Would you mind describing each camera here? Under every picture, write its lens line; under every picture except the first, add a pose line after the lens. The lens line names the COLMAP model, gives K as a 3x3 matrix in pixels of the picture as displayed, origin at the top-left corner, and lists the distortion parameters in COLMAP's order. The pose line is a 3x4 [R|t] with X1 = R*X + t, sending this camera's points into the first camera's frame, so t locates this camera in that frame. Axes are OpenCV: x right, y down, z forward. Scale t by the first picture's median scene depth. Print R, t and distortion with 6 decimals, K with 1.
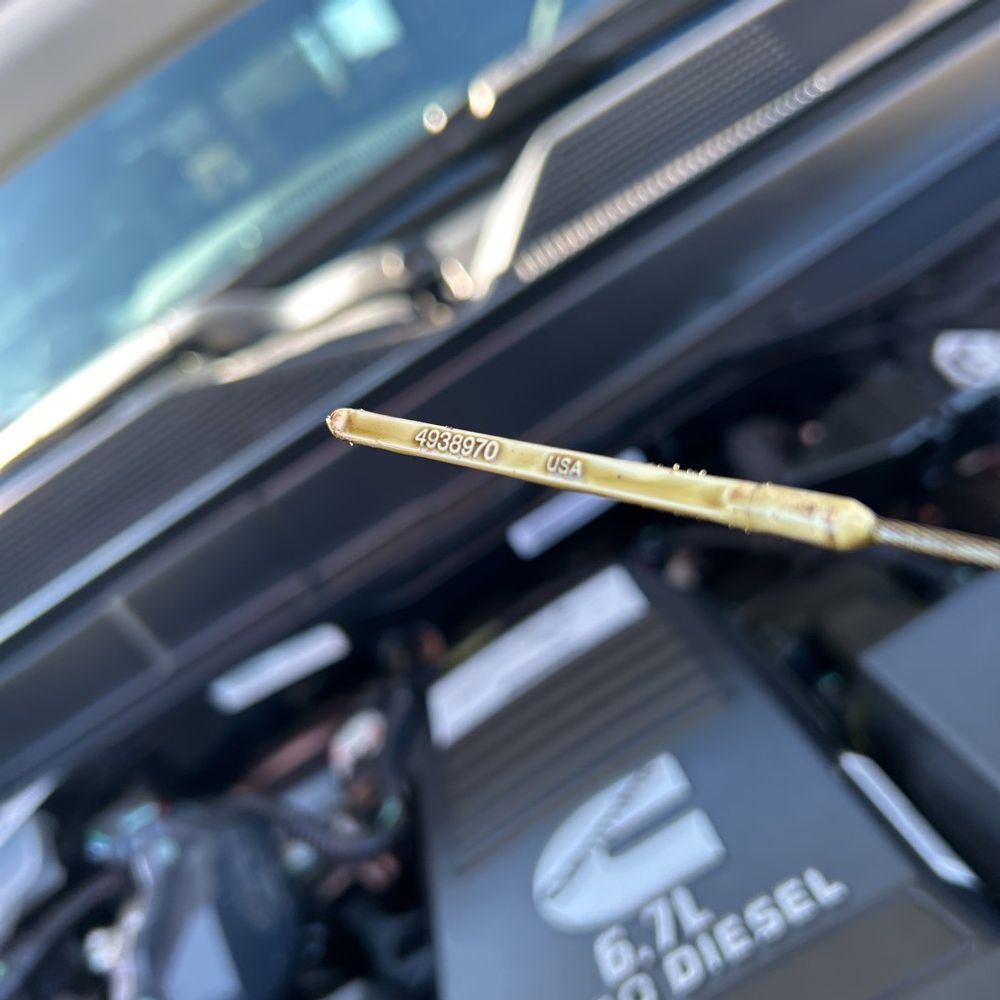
lens RADIAL K [[1006.6, 0, 499.1], [0, 1006.6, 500.1], [0, 0, 1]] dist [0.009724, 0.000000]
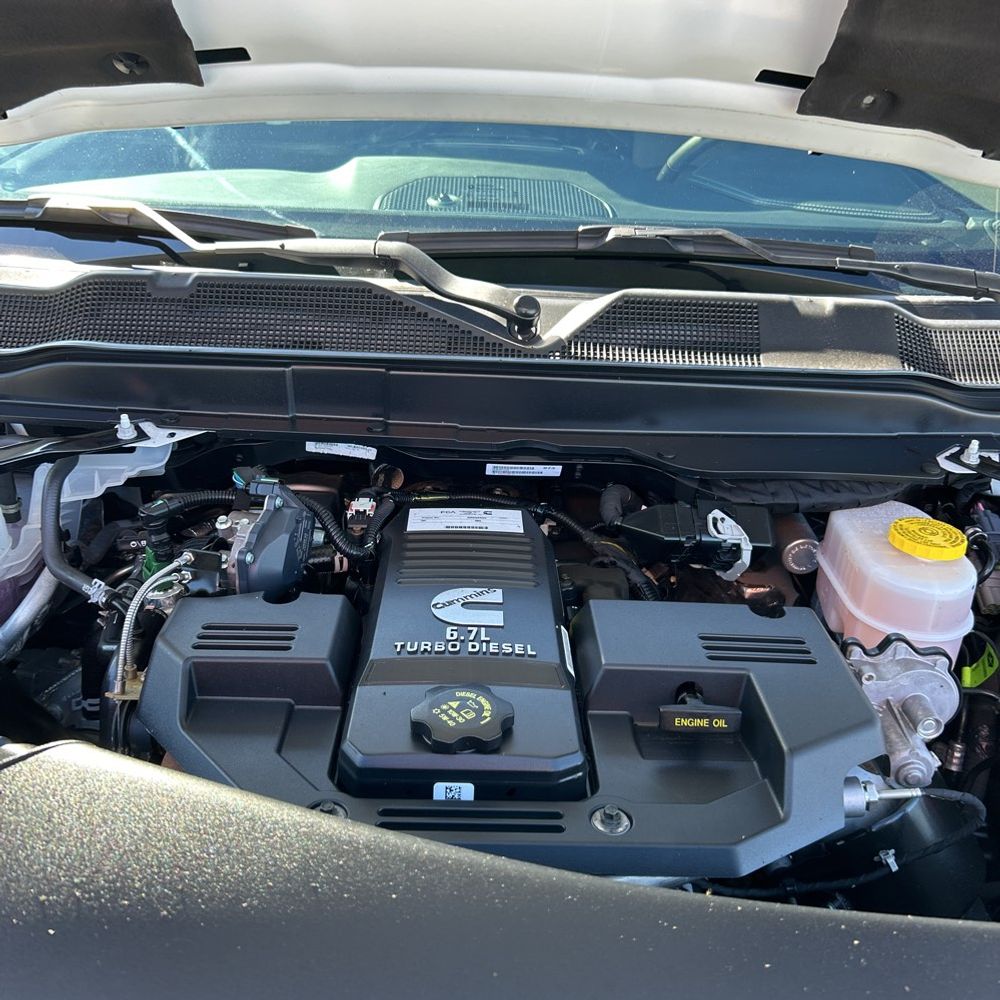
lens RADIAL K [[1006.6, 0, 500.2], [0, 1006.6, 500.3], [0, 0, 1]] dist [0.009724, 0.000000]
pose [[0.811787, 0.563253, 0.154101, -0.298133], [-0.576766, 0.814649, 0.060723, -0.056879], [-0.091336, -0.138174, 0.986187, -1.223718]]
